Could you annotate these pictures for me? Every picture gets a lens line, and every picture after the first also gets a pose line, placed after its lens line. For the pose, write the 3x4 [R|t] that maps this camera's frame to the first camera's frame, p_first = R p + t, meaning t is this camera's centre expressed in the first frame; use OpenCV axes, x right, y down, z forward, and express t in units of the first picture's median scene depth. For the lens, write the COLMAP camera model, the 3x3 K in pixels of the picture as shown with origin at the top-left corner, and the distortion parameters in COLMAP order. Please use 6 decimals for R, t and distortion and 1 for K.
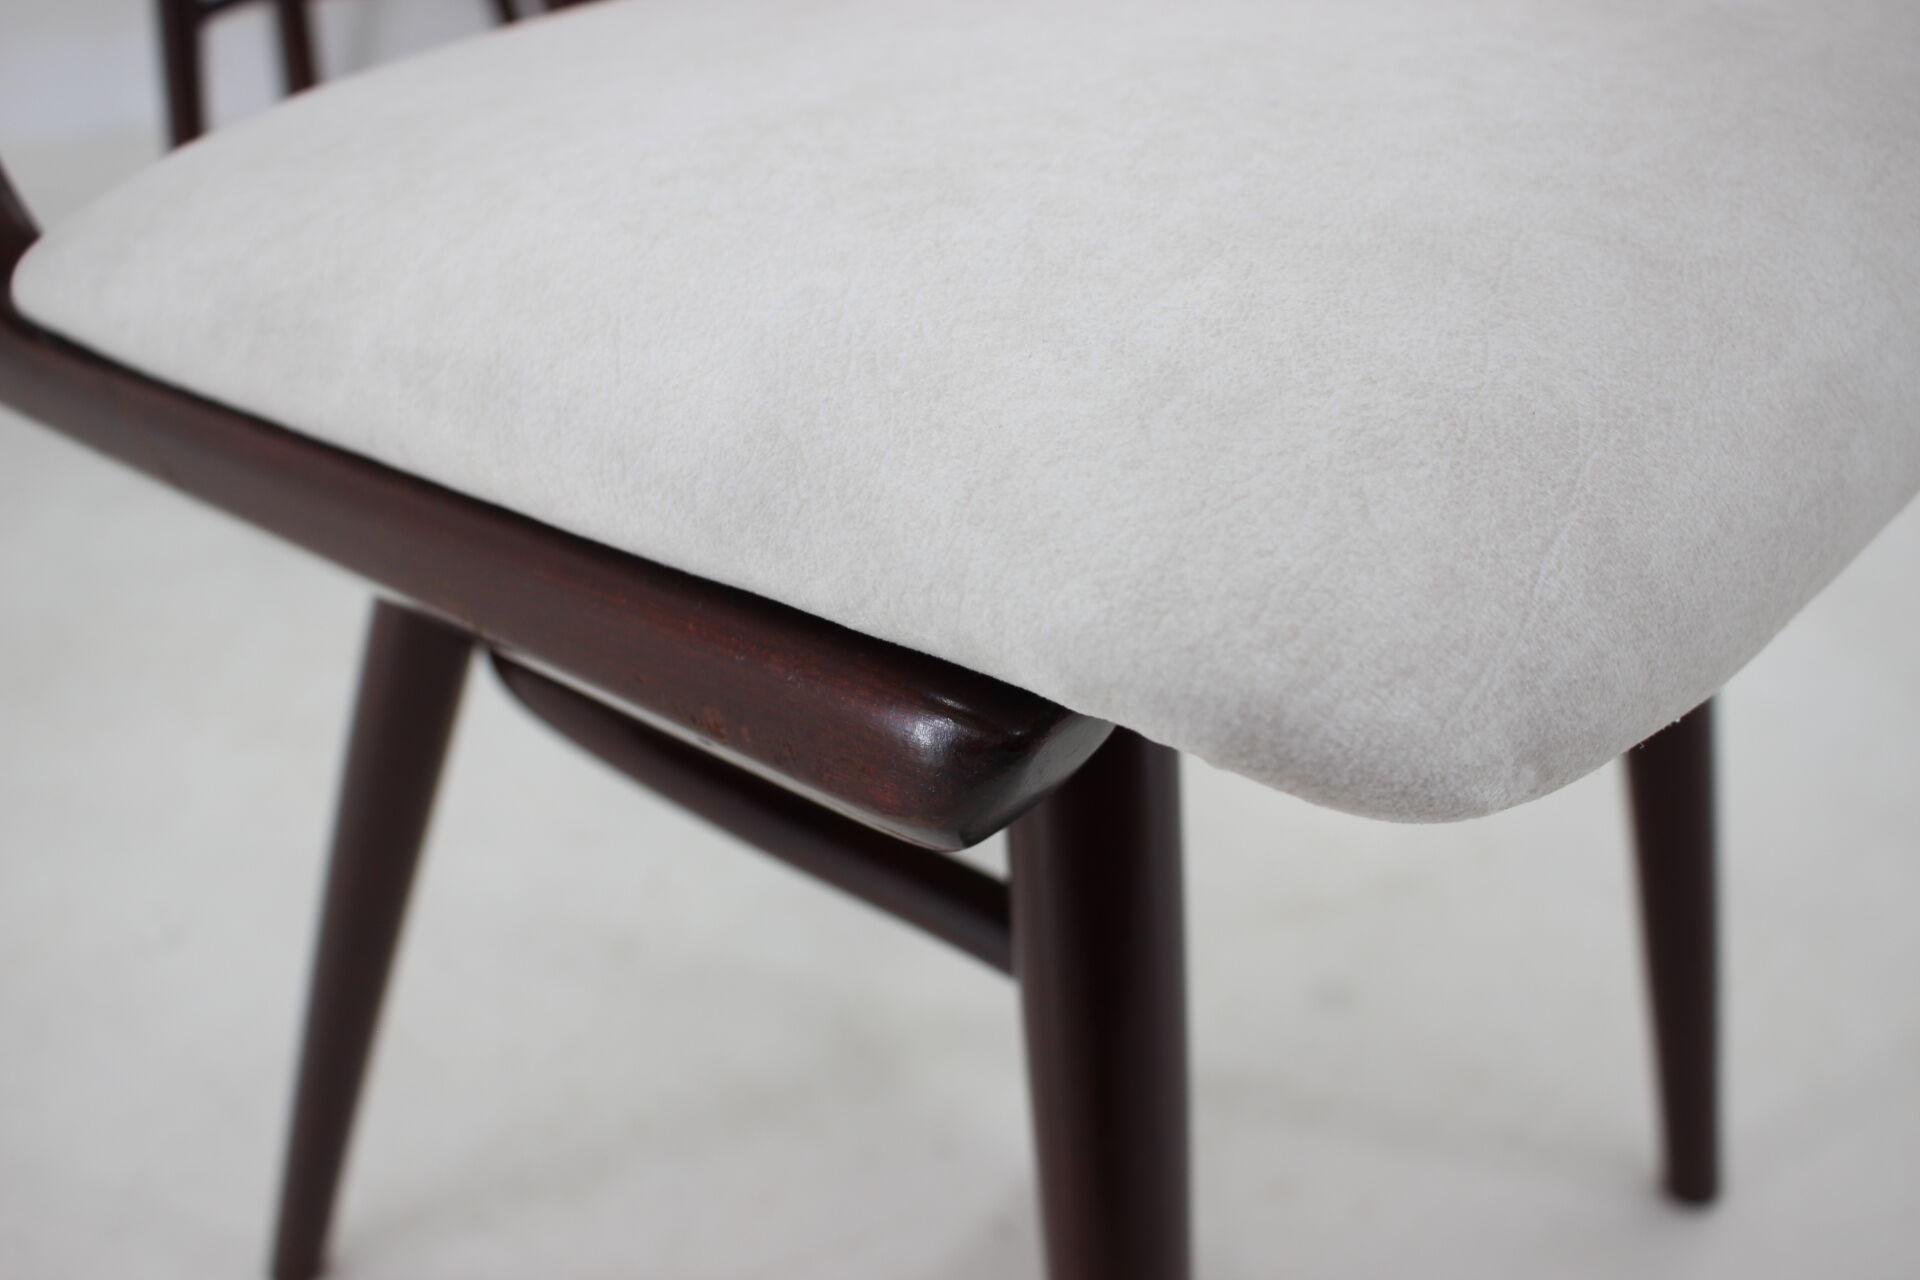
lens RADIAL K [[1821.7, 0, 960.0], [0, 1821.7, 640.0], [0, 0, 1]] dist [-0.113551, 0.102913]
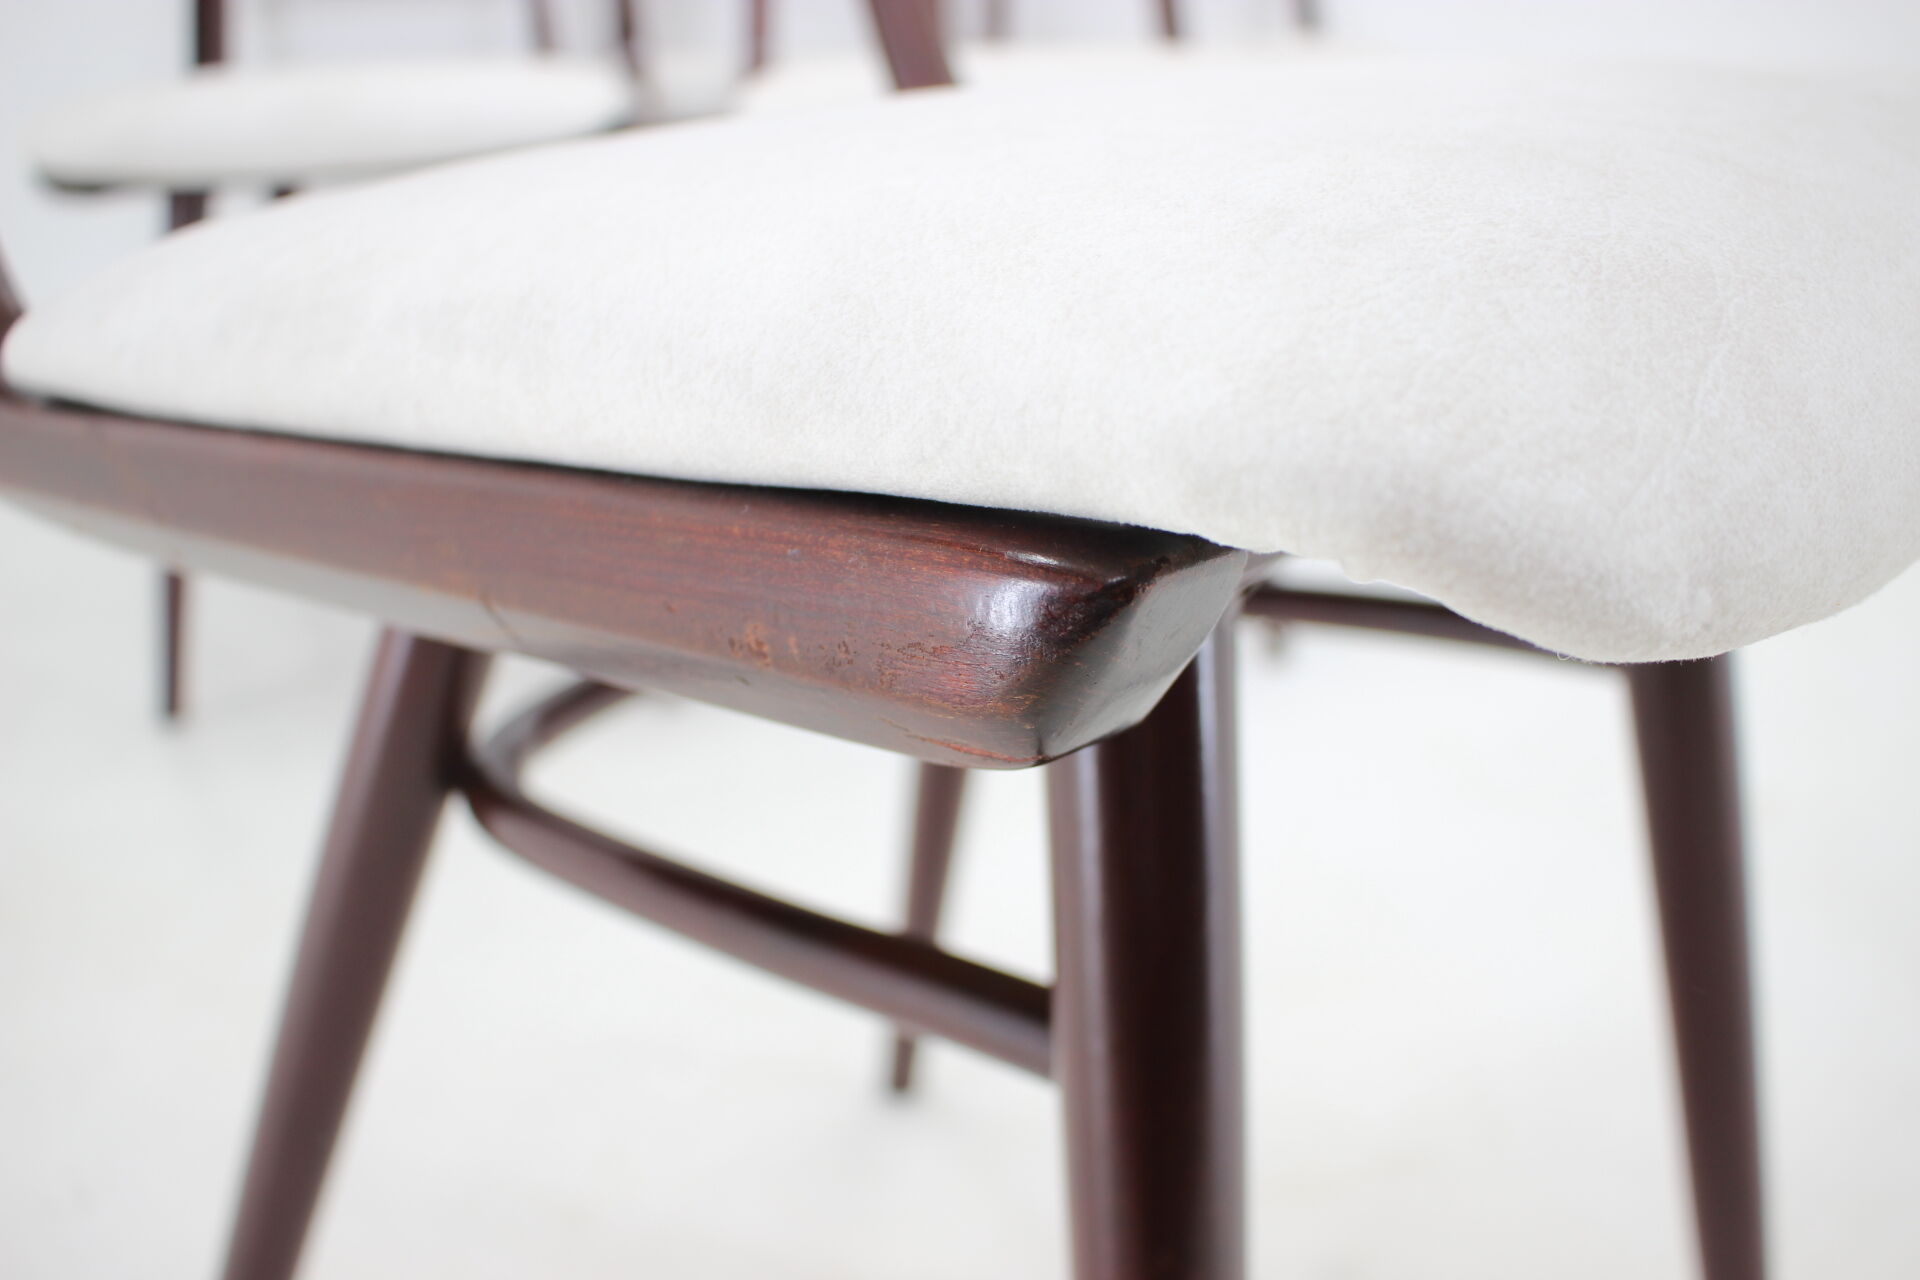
lens RADIAL K [[1821.7, 0, 960.0], [0, 1821.7, 640.0], [0, 0, 1]] dist [-0.113551, 0.102913]
pose [[0.999428, 0.020493, 0.026898, -0.072806], [-0.014246, 0.976571, -0.214724, 0.286866], [-0.030668, 0.214218, 0.976304, 0.156311]]
